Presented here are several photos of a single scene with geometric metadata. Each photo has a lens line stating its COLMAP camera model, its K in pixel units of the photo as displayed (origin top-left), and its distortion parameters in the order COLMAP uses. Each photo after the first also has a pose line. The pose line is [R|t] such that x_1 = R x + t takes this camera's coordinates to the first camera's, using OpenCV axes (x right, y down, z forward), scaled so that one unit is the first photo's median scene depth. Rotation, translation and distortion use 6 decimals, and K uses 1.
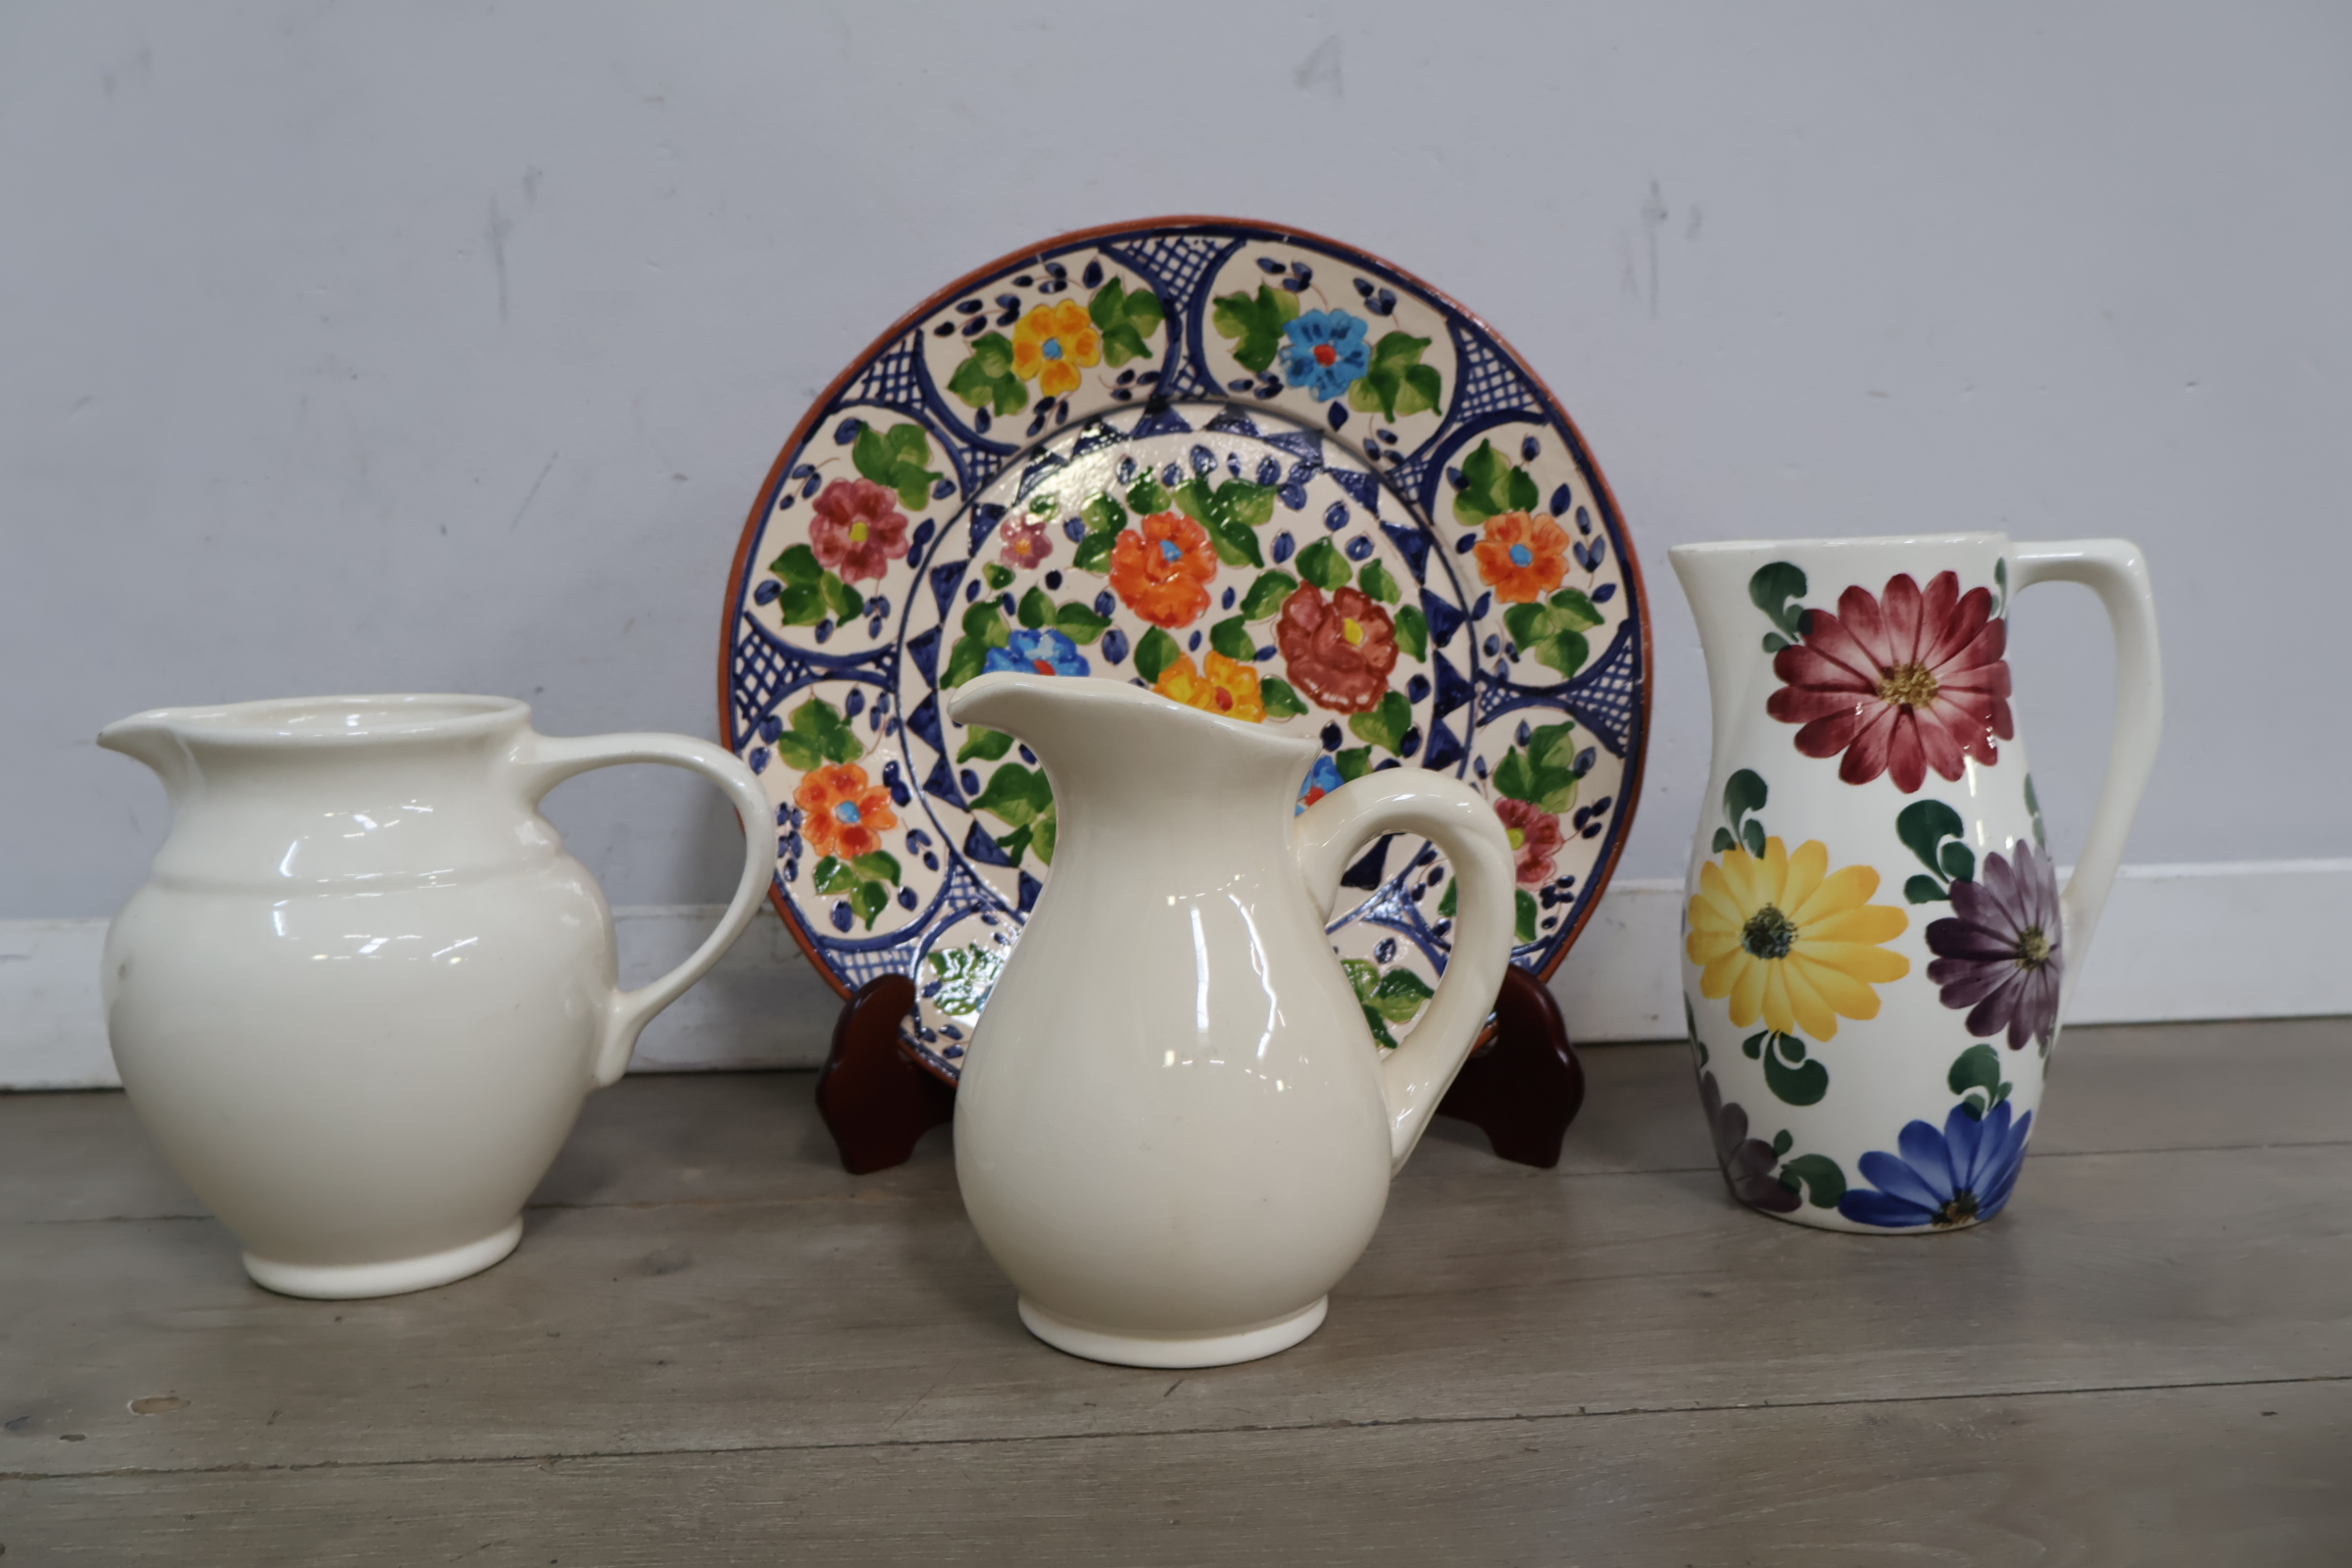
lens RADIAL K [[2128.3, 0, 1159.8], [0, 2128.3, 802.2], [0, 0, 1]] dist [0.018585, -0.010433]
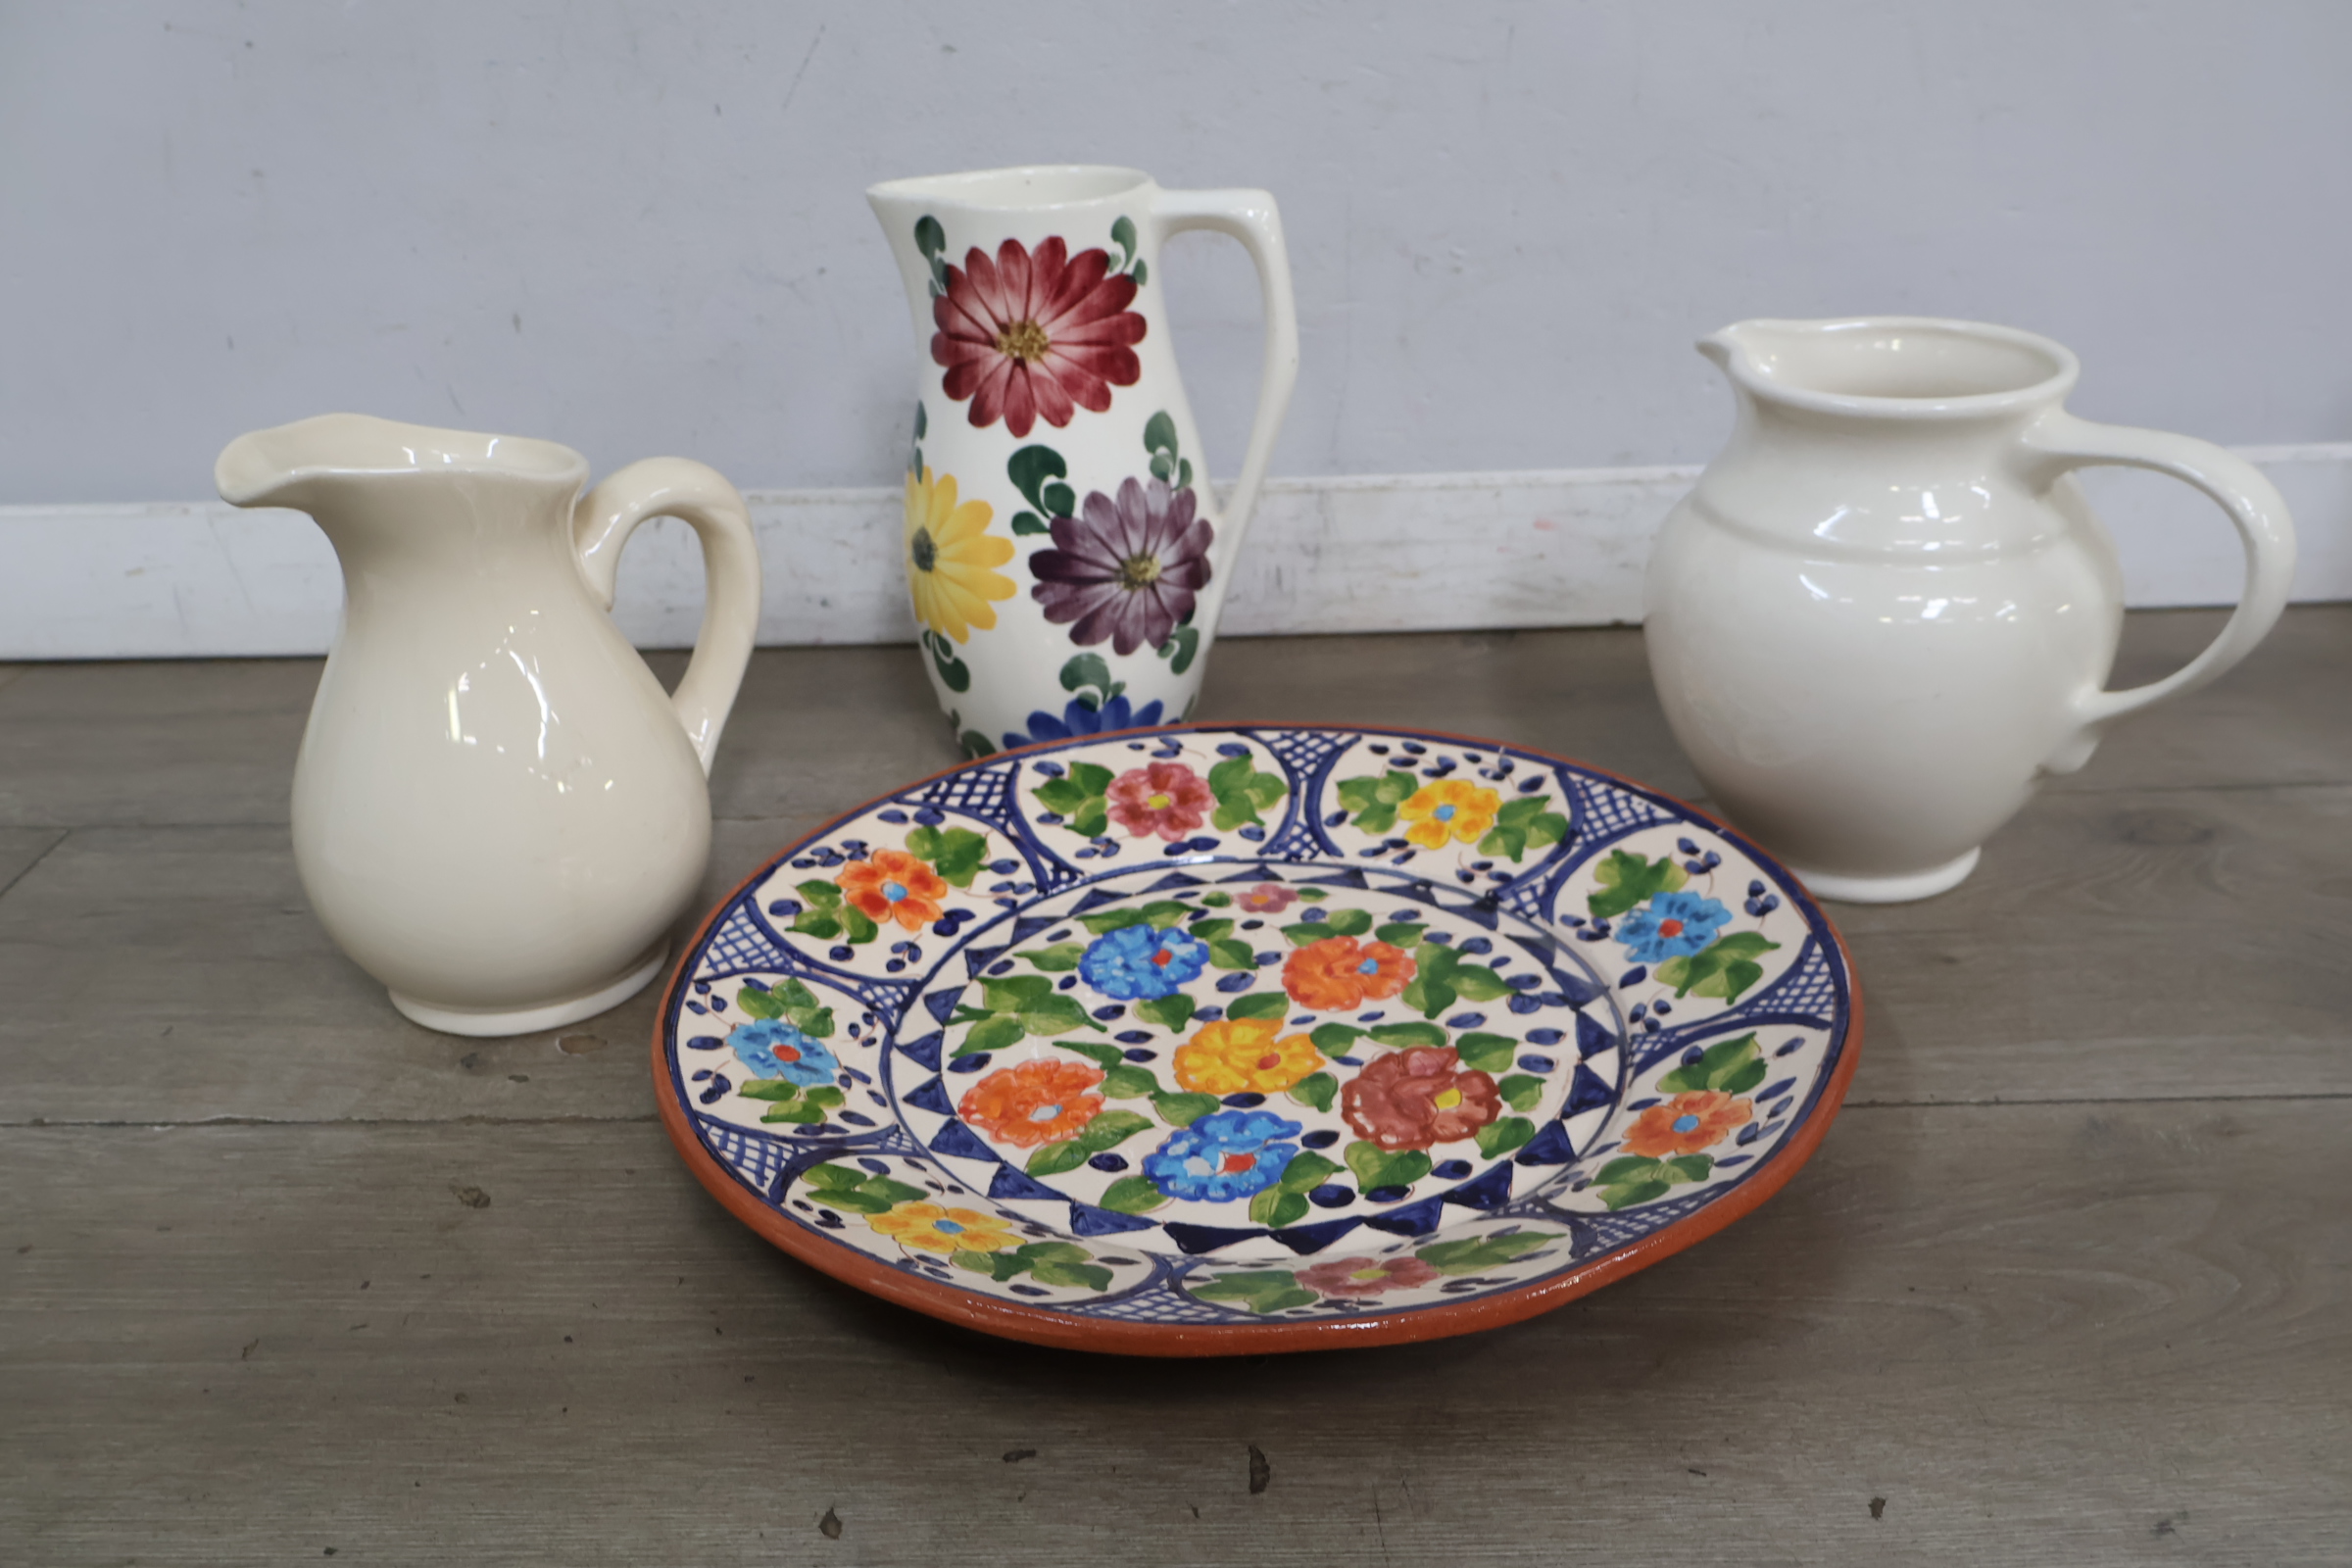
lens RADIAL K [[2128.3, 0, 1165.5], [0, 2128.3, 760.3], [0, 0, 1]] dist [0.018585, -0.010433]
pose [[0.593547, 0.318945, -0.738902, 0.552605], [-0.799245, 0.341286, -0.494704, 0.331660], [0.094394, 0.884194, 0.457484, 0.555495]]
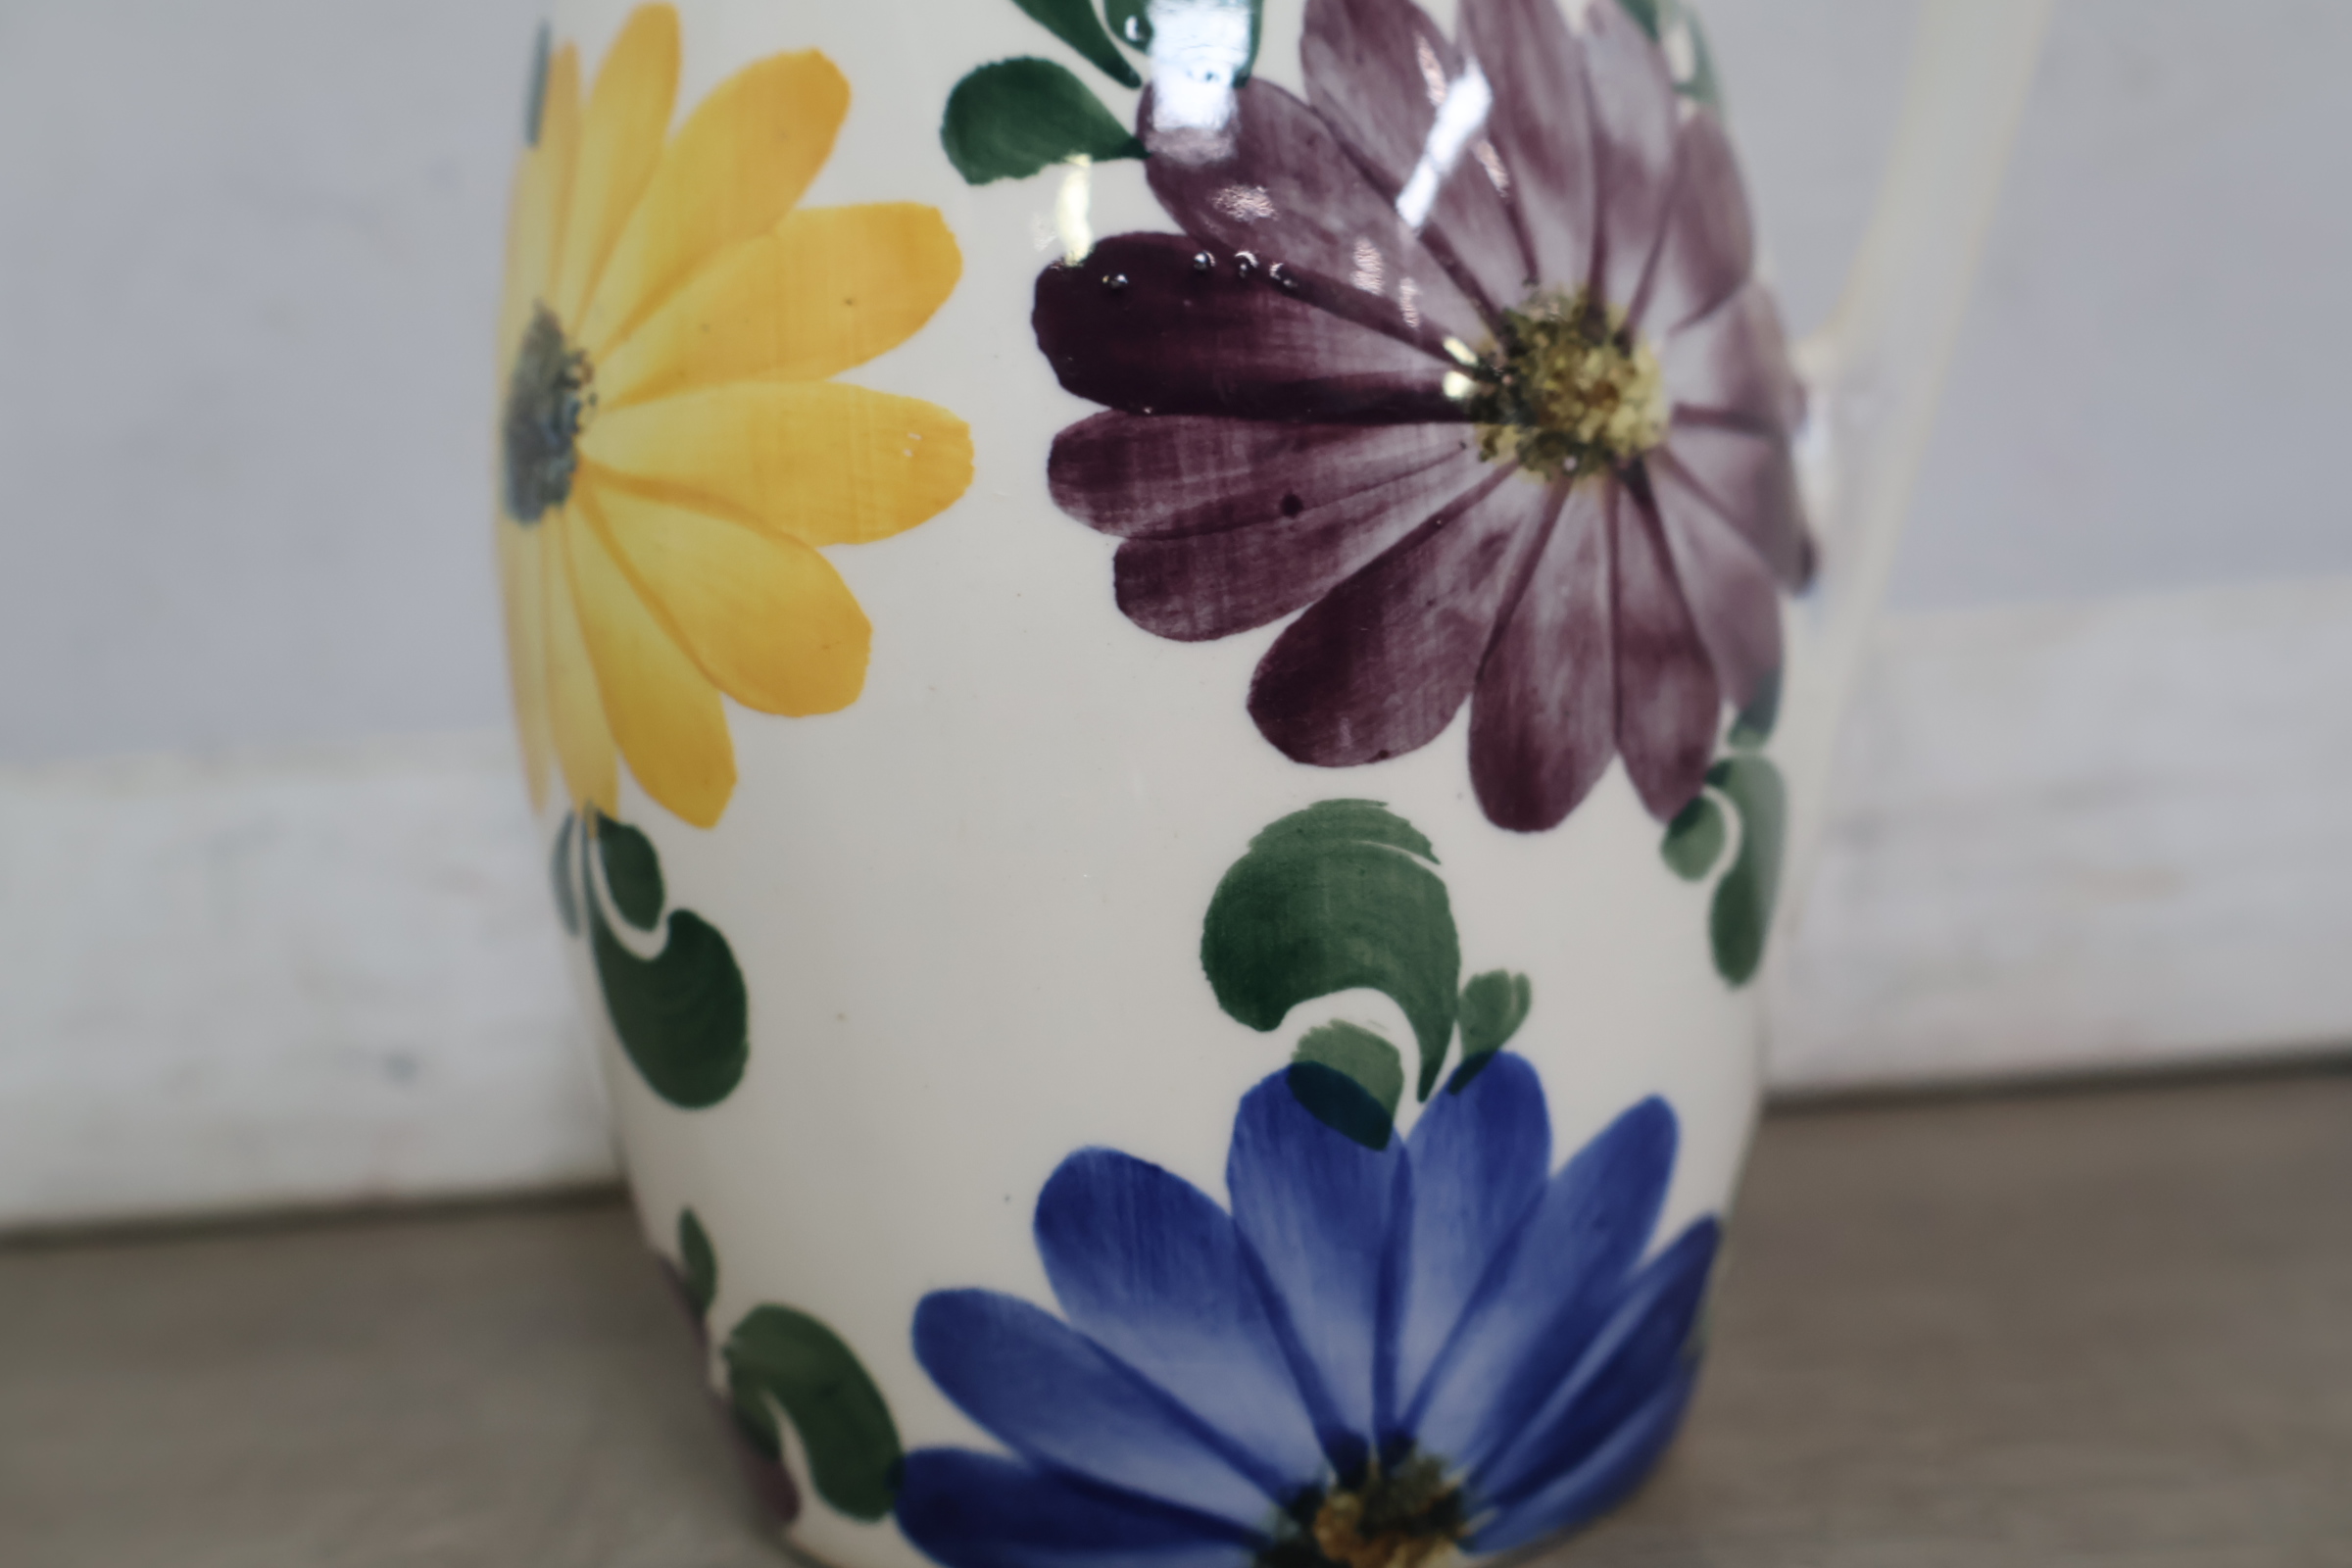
lens RADIAL K [[2128.3, 0, 1199.1], [0, 2128.3, 770.5], [0, 0, 1]] dist [0.018585, -0.010433]
pose [[0.995703, -0.044129, -0.081413, 0.322340], [0.038942, 0.997174, -0.064239, 0.102963], [0.084017, 0.060792, 0.994608, 0.641853]]
